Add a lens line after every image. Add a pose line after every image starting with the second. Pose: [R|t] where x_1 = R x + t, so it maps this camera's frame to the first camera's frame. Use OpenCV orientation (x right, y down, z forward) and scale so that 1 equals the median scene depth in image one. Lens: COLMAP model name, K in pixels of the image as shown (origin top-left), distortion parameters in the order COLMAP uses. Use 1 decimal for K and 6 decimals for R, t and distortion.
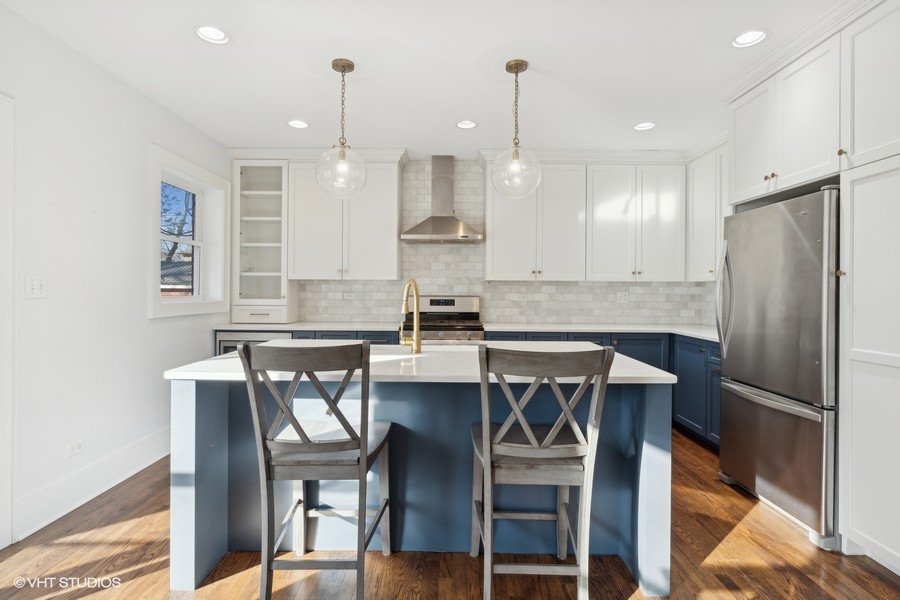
lens RADIAL K [[456.4, 0, 449.5], [0, 456.4, 295.0], [0, 0, 1]] dist [0.012671, -0.000230]
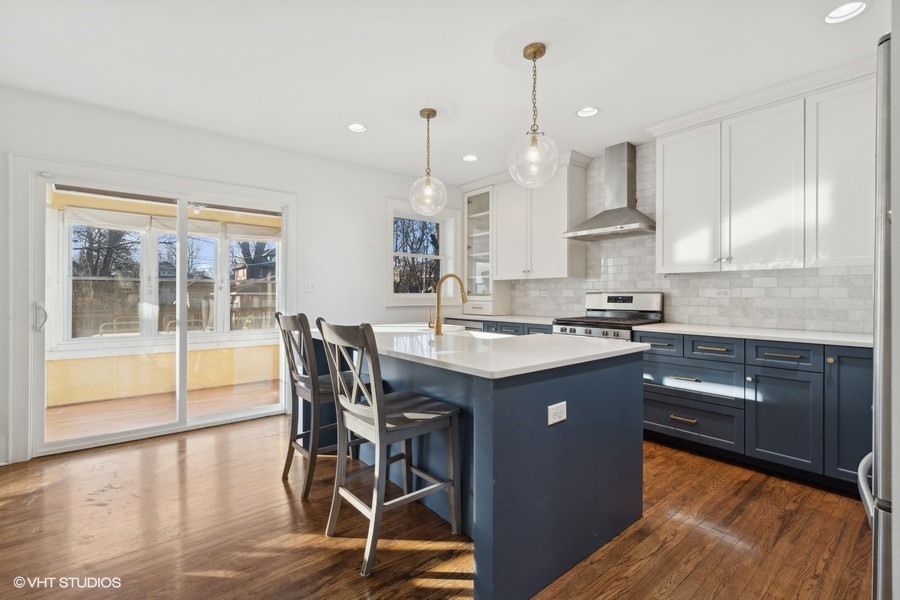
lens RADIAL K [[412.0, 0, 444.6], [0, 412.0, 294.4], [0, 0, 1]] dist [0.003277, 0.001244]
pose [[0.625680, -0.006415, -0.780053, 0.428780], [-0.002959, 0.999939, -0.010597, 0.016532], [0.780074, 0.008939, 0.625623, 0.185074]]
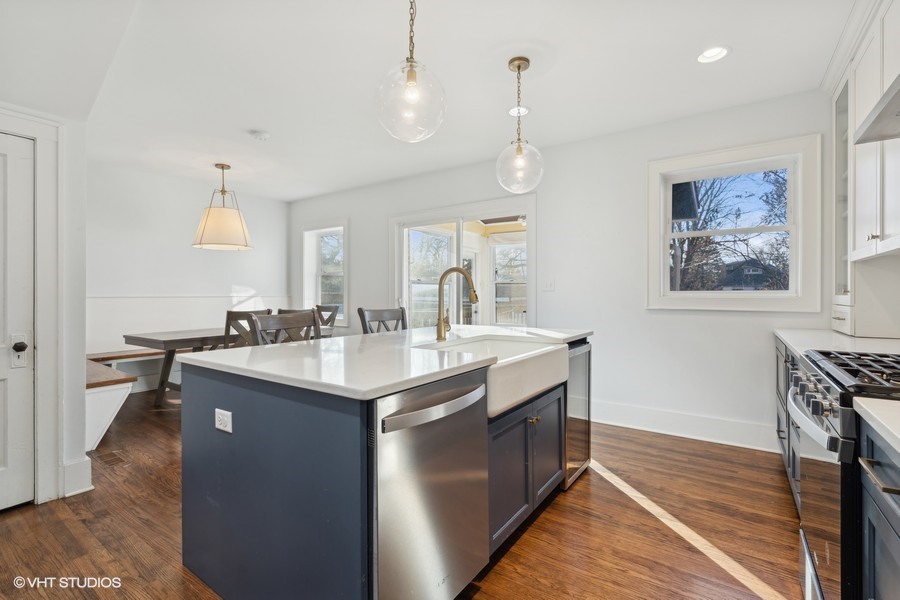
lens RADIAL K [[412.0, 0, 447.9], [0, 412.0, 294.6], [0, 0, 1]] dist [0.003277, 0.001244]
pose [[-0.577763, -0.004011, -0.816195, 0.374025], [-0.007549, 0.999971, 0.000429, 0.012826], [0.816170, 0.006409, -0.577776, 0.858899]]
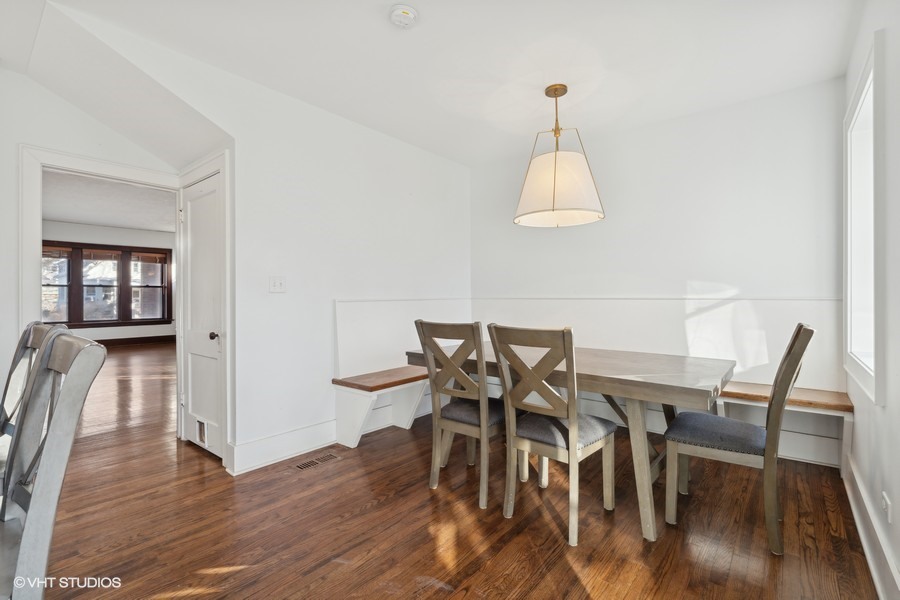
lens RADIAL K [[412.0, 0, 445.6], [0, 412.0, 293.0], [0, 0, 1]] dist [0.003277, 0.001244]
pose [[-0.767301, -0.001225, 0.641287, -0.417242], [-0.001129, 0.999999, 0.000560, 0.013312], [-0.641287, -0.000295, -0.767301, 0.413057]]
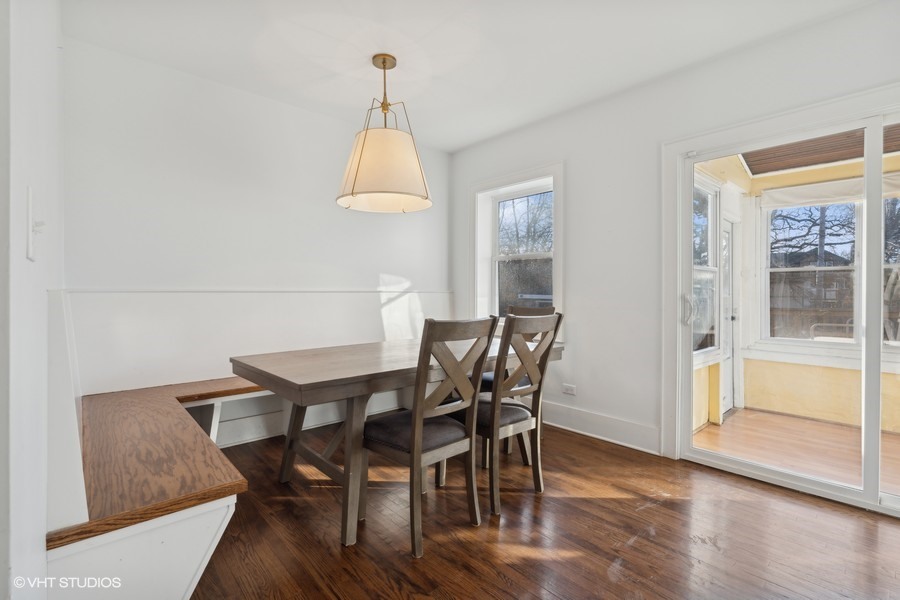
lens RADIAL K [[412.0, 0, 451.4], [0, 412.0, 294.1], [0, 0, 1]] dist [0.003277, 0.001244]
pose [[-0.739803, -0.005132, -0.672804, 0.184133], [-0.010457, 0.999938, 0.003872, 0.025078], [0.672742, 0.009900, -0.739810, 0.309871]]
